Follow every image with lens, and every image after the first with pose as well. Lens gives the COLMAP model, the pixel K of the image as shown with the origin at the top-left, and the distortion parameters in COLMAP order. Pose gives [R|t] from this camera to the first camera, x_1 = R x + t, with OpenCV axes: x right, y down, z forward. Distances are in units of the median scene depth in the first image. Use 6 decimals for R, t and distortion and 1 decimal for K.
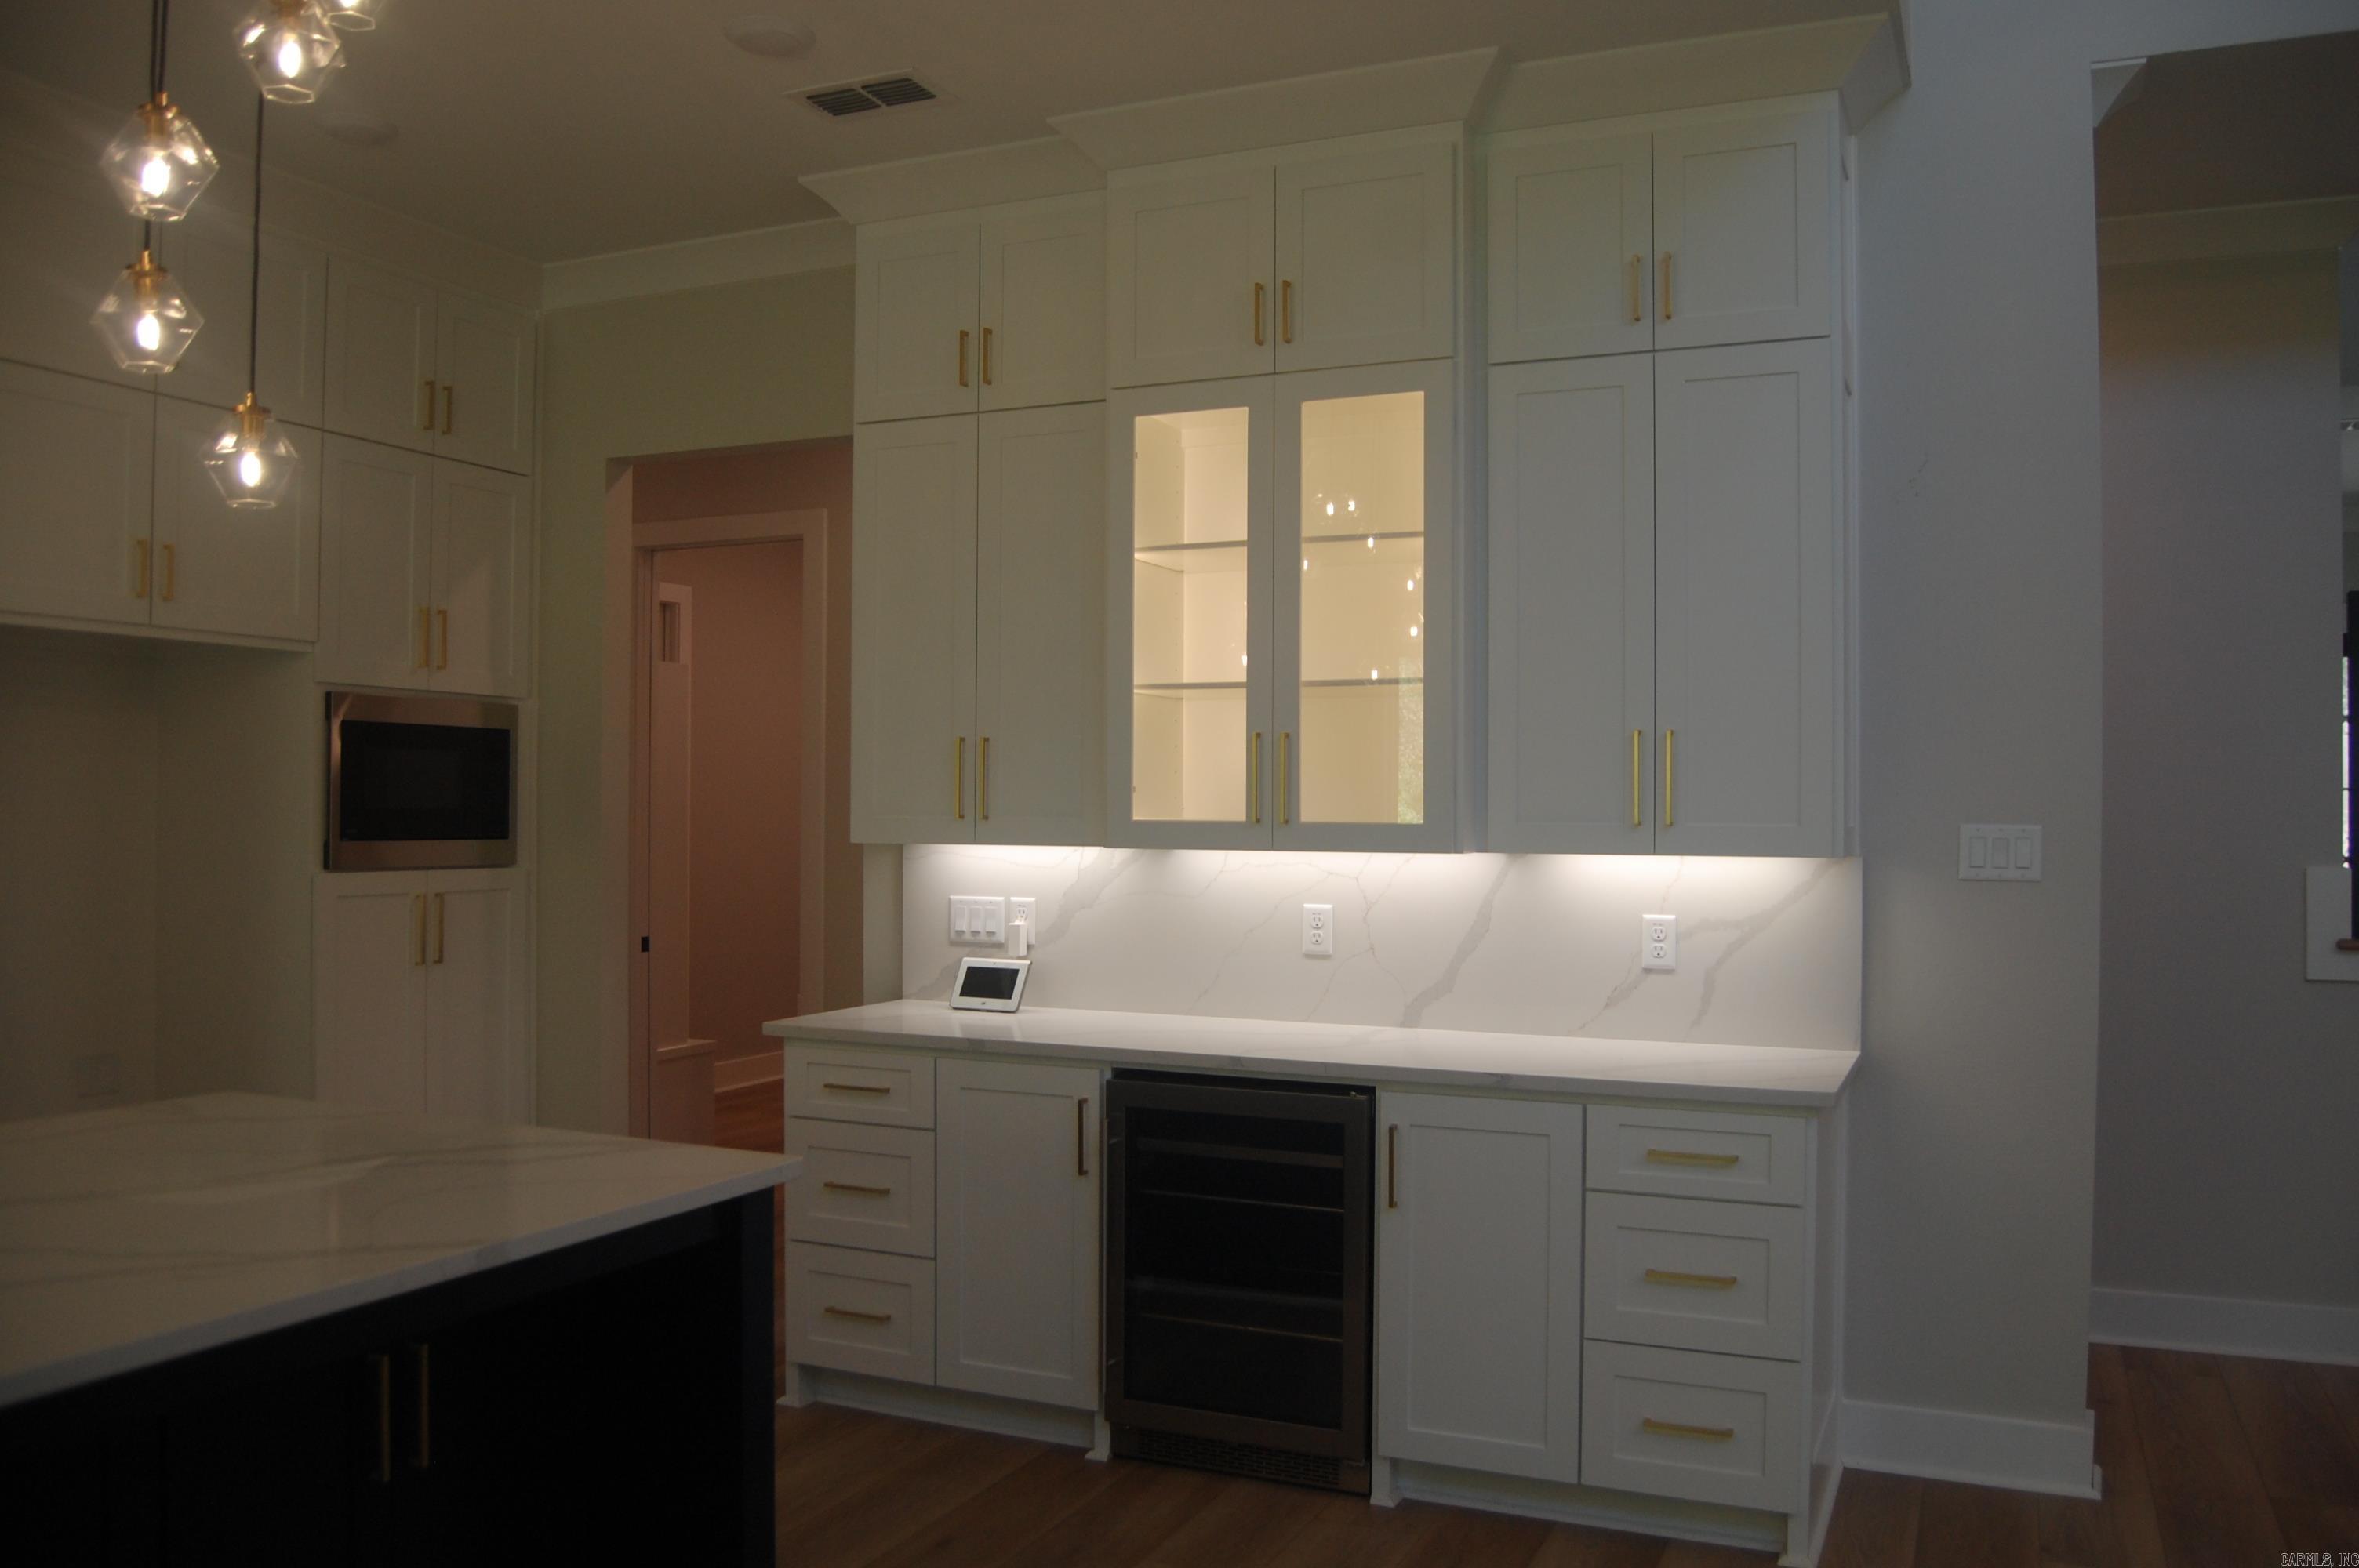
lens RADIAL K [[1823.4, 0, 1185.4], [0, 1823.4, 788.5], [0, 0, 1]] dist [-0.072293, 0.015052]
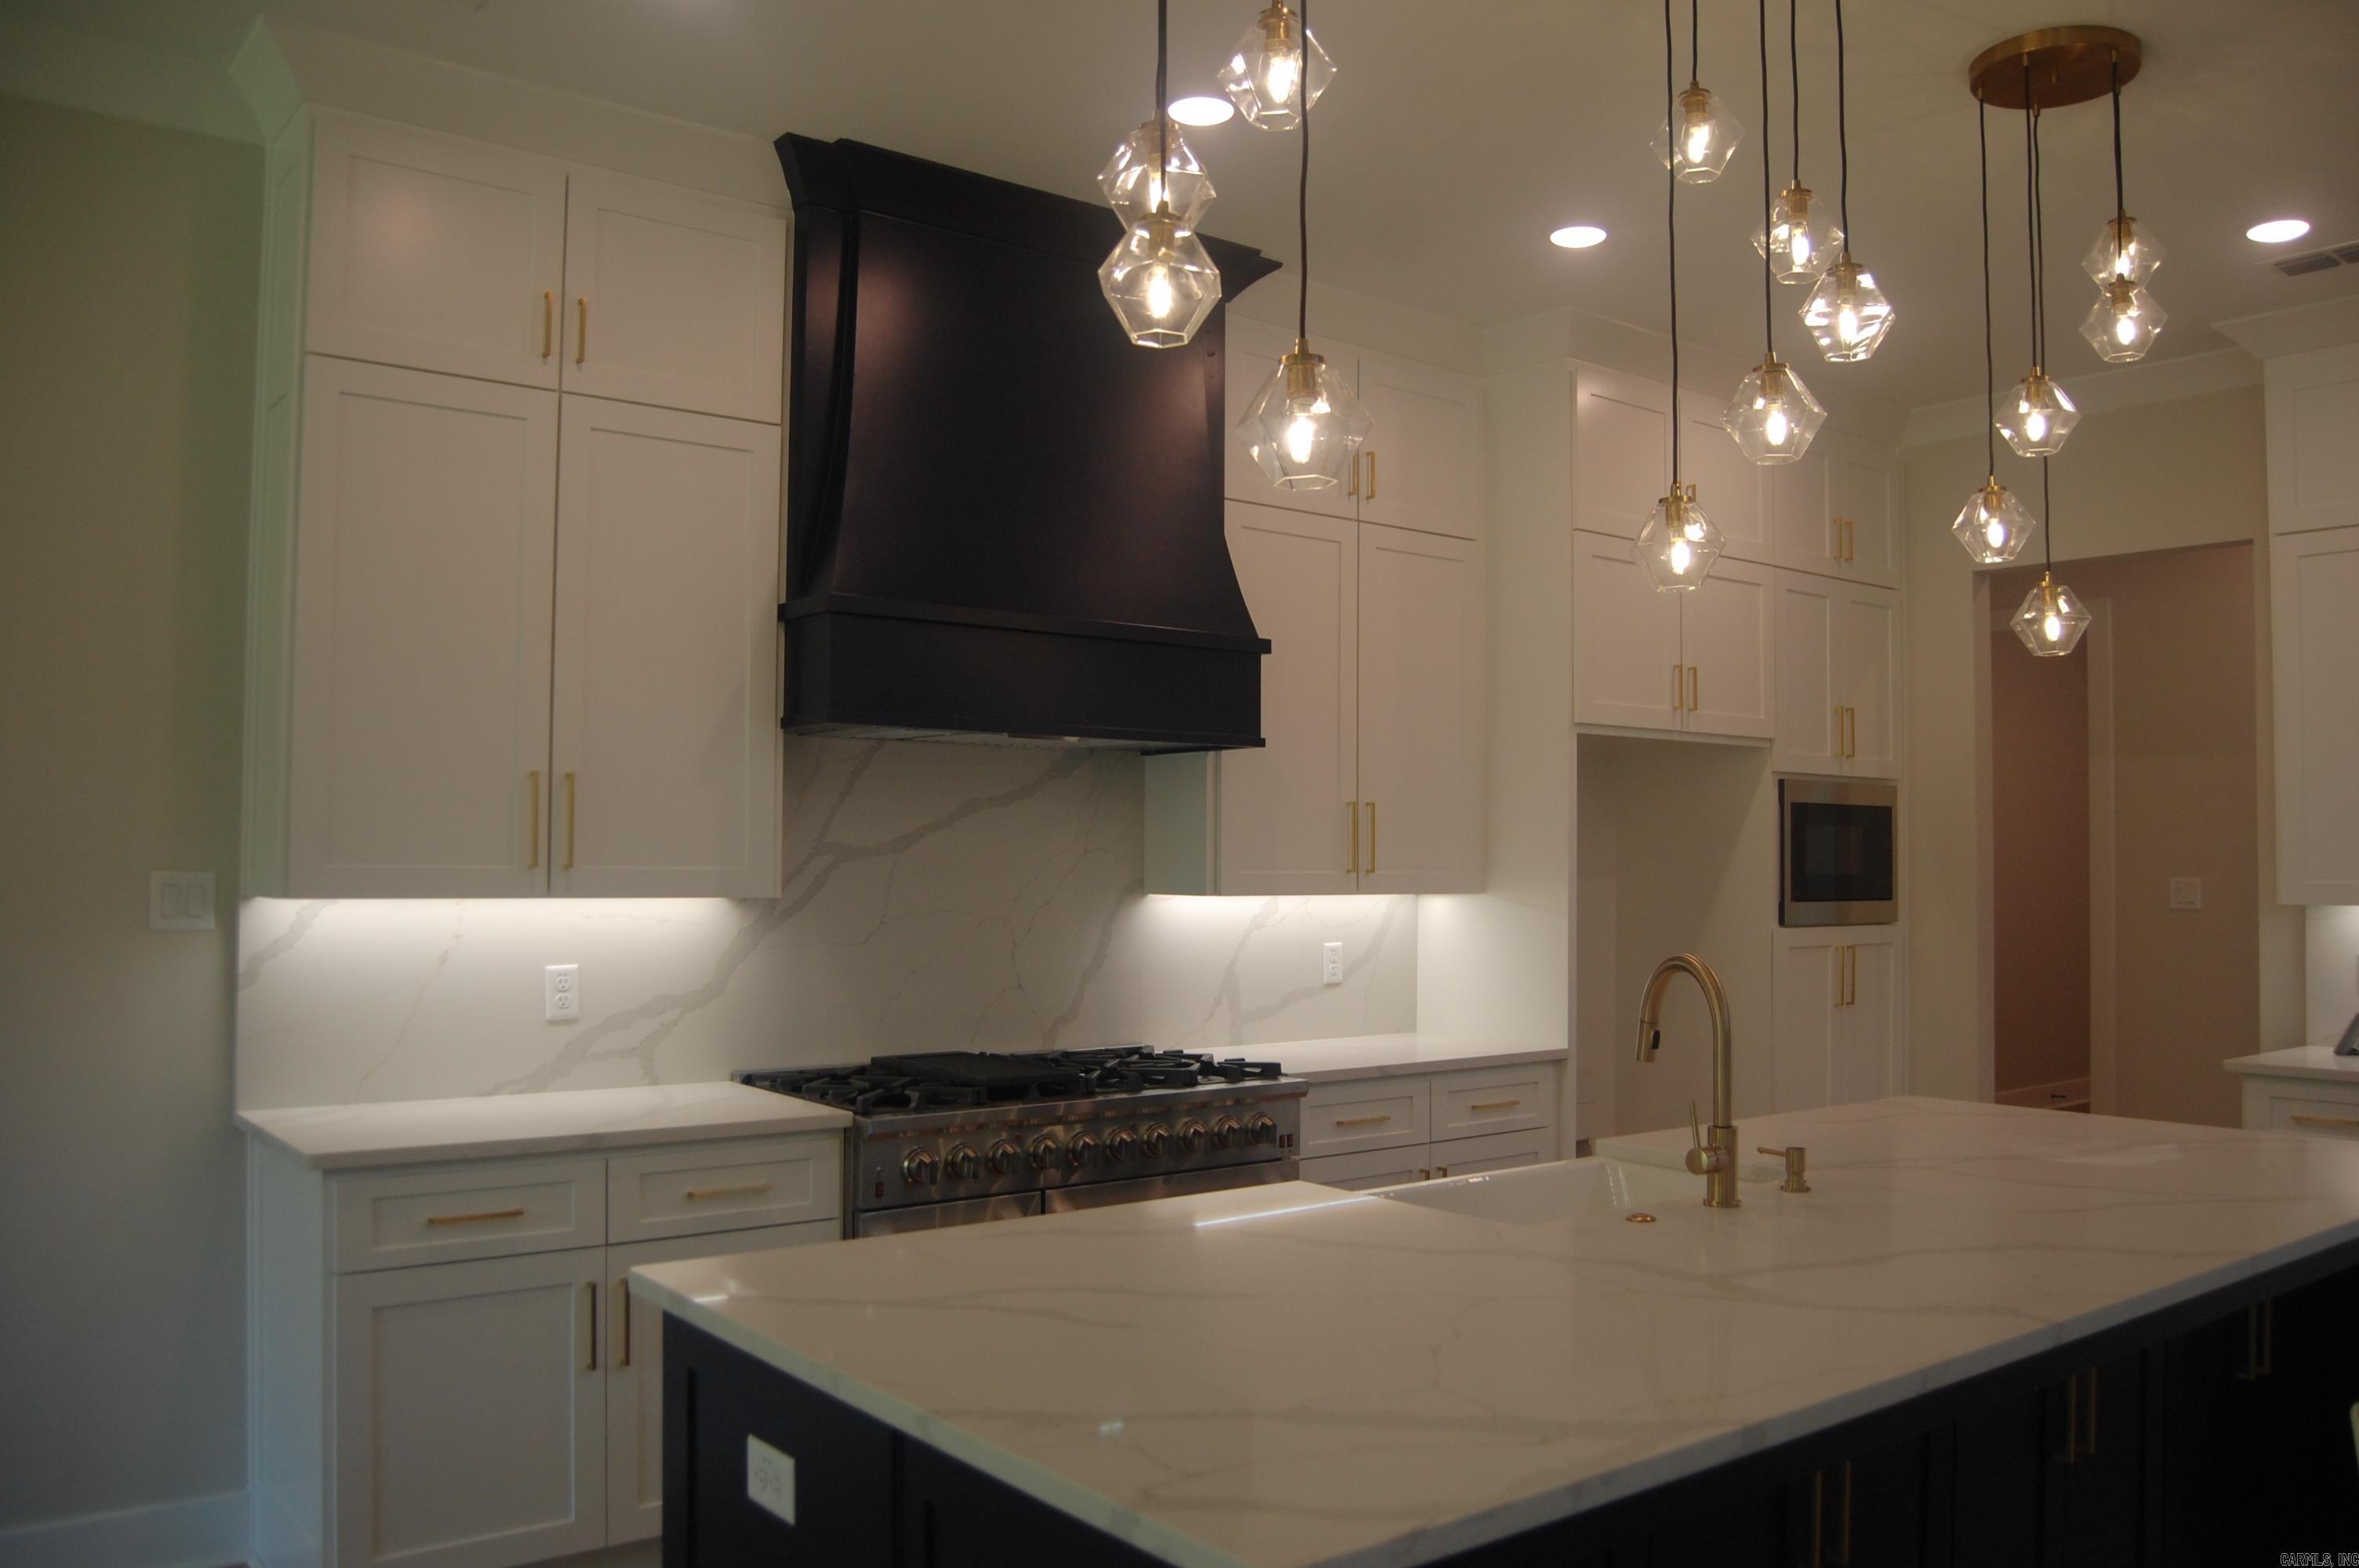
lens RADIAL K [[1823.4, 0, 1177.0], [0, 1823.4, 784.8], [0, 0, 1]] dist [-0.072293, 0.015052]
pose [[0.889966, -0.020117, -0.455583, -0.272588], [0.003927, 0.999328, -0.036456, -0.006749], [0.456010, 0.030655, 0.889447, -0.280749]]
